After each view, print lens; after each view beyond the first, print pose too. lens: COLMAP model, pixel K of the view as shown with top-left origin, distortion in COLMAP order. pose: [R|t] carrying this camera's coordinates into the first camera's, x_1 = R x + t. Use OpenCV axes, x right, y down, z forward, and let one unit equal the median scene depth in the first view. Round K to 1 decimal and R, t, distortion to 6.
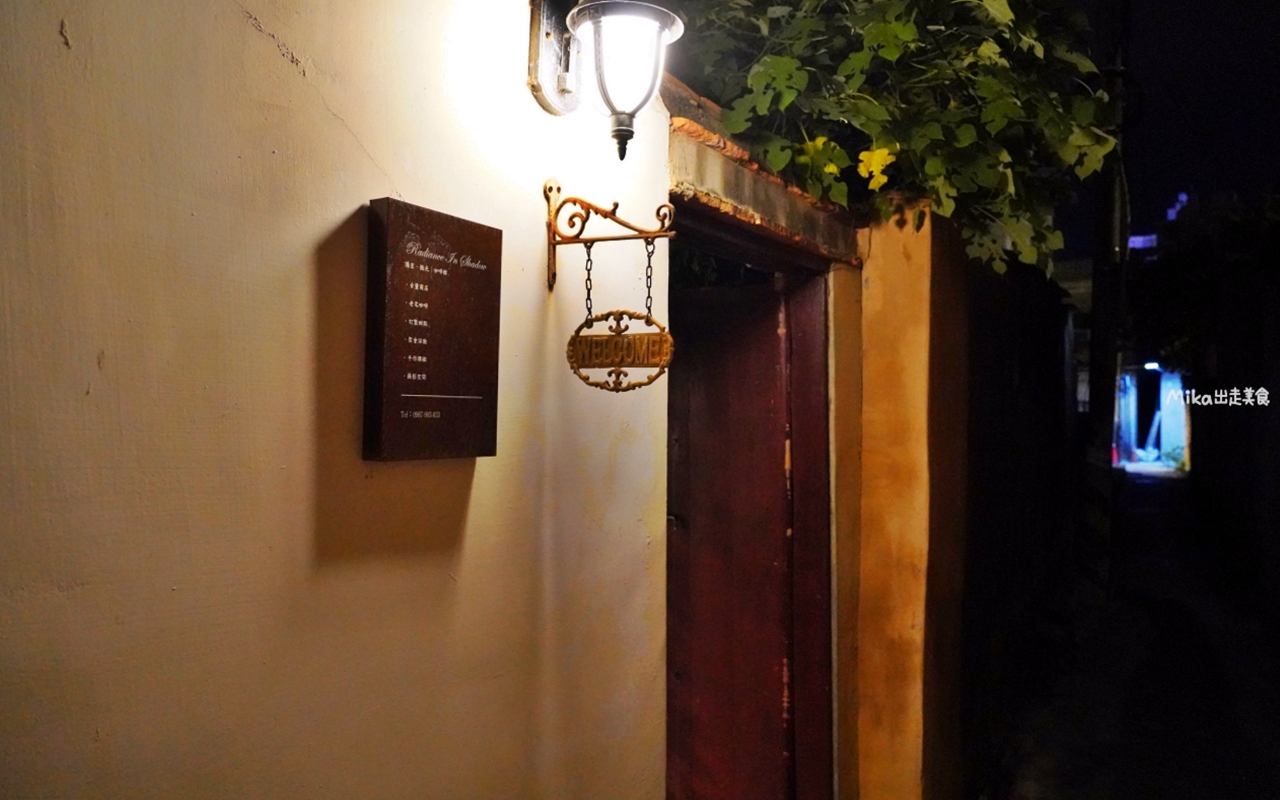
lens RADIAL K [[878.7, 0, 640.0], [0, 878.7, 400.0], [0, 0, 1]] dist [-0.011349, 0.003919]
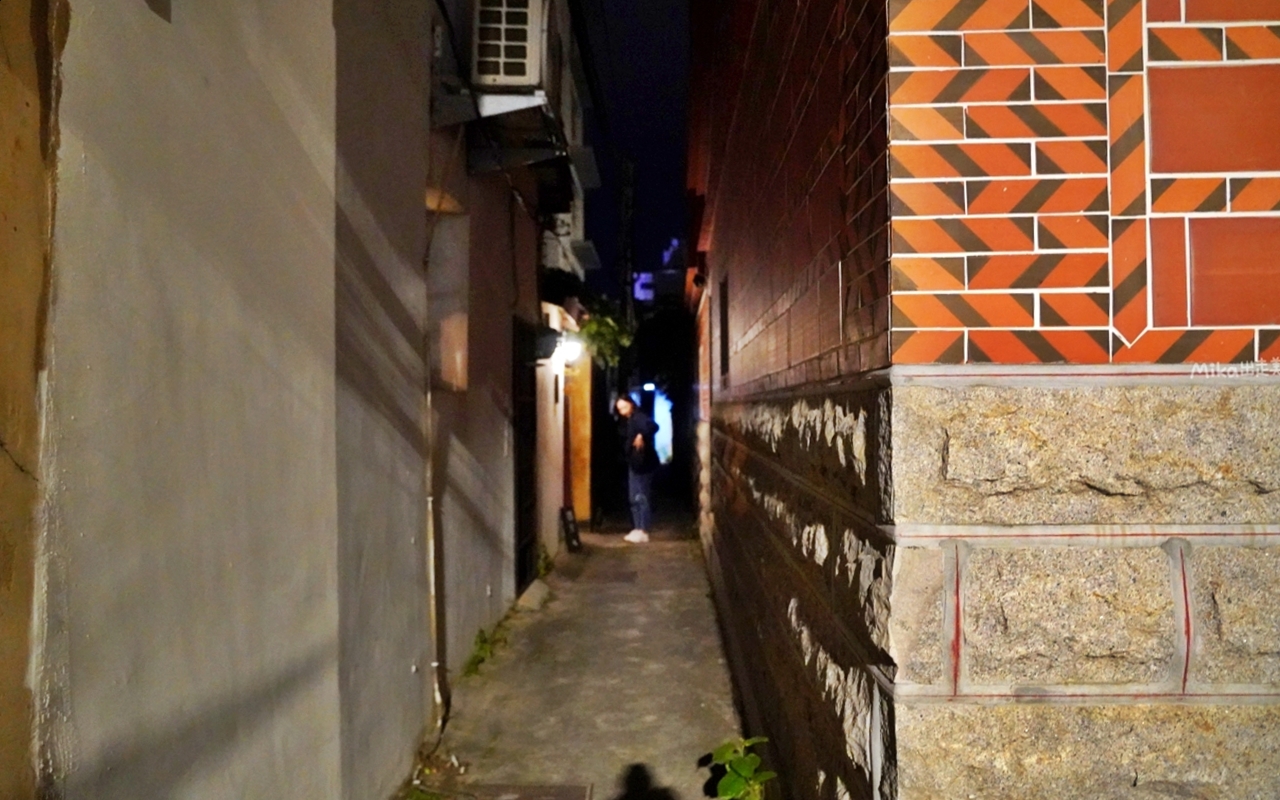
lens RADIAL K [[878.7, 0, 640.0], [0, 878.7, 400.0], [0, 0, 1]] dist [-0.011349, 0.003919]
pose [[0.870437, 0.003593, 0.492268, -1.420339], [0.005875, 0.999826, -0.017687, 0.080604], [-0.492246, 0.018288, 0.870264, -2.547904]]
